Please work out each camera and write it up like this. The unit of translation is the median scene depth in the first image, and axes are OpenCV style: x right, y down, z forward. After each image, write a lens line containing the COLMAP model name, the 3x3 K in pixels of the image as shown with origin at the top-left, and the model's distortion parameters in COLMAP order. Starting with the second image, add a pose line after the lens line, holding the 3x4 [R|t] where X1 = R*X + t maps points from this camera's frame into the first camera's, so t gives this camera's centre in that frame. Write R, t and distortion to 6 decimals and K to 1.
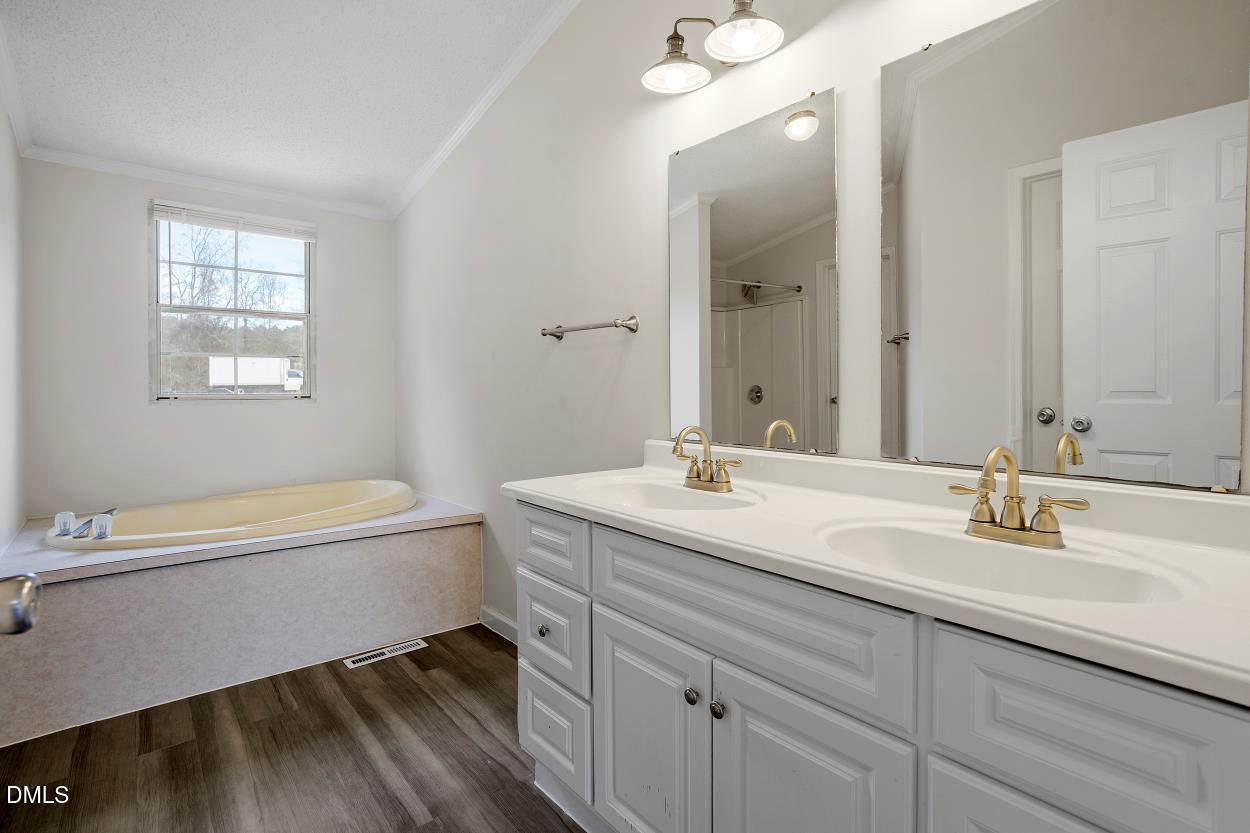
lens RADIAL K [[616.1, 0, 626.0], [0, 616.1, 386.9], [0, 0, 1]] dist [-0.053800, 0.036901]
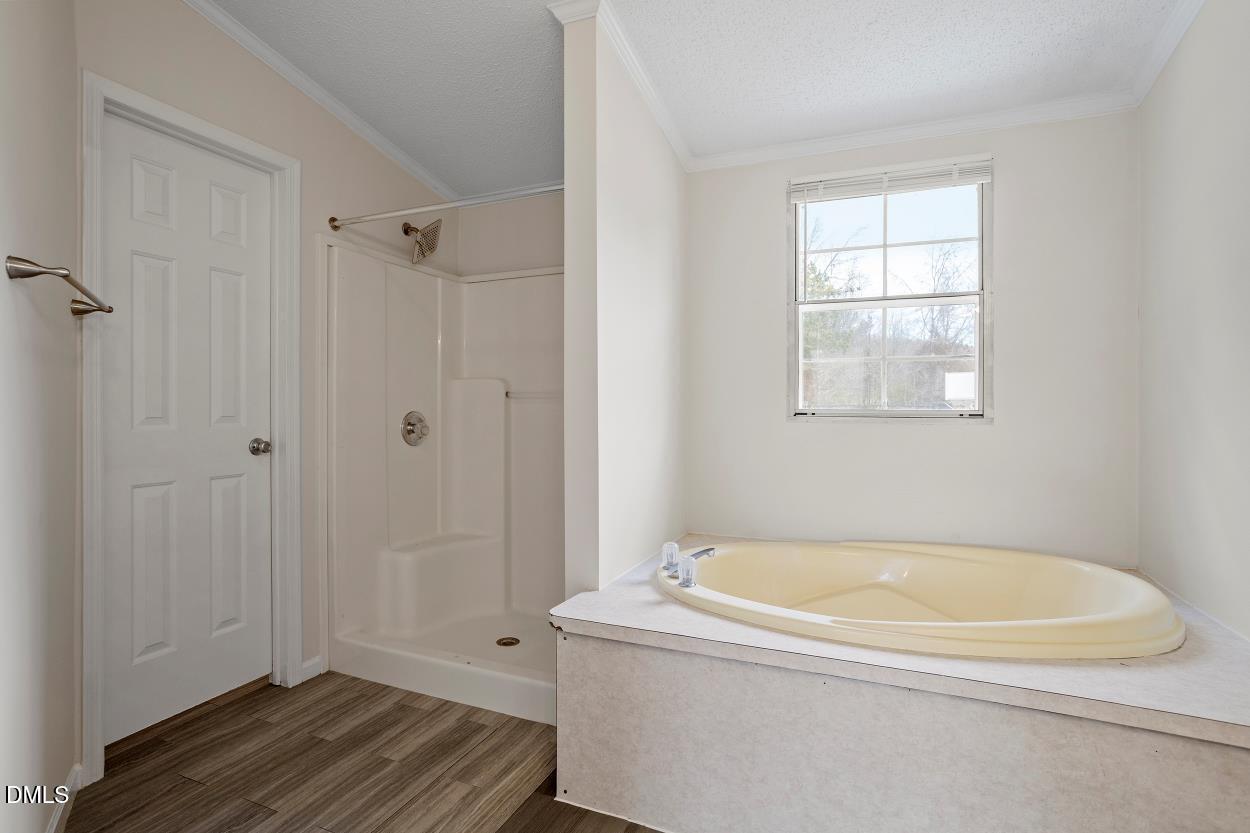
lens RADIAL K [[595.5, 0, 632.0], [0, 595.5, 410.7], [0, 0, 1]] dist [-0.060190, 0.031378]
pose [[0.450955, 0.013793, -0.892440, -0.138933], [0.000379, 0.999878, 0.015645, 0.001424], [0.892547, -0.007393, 0.450894, 0.421072]]
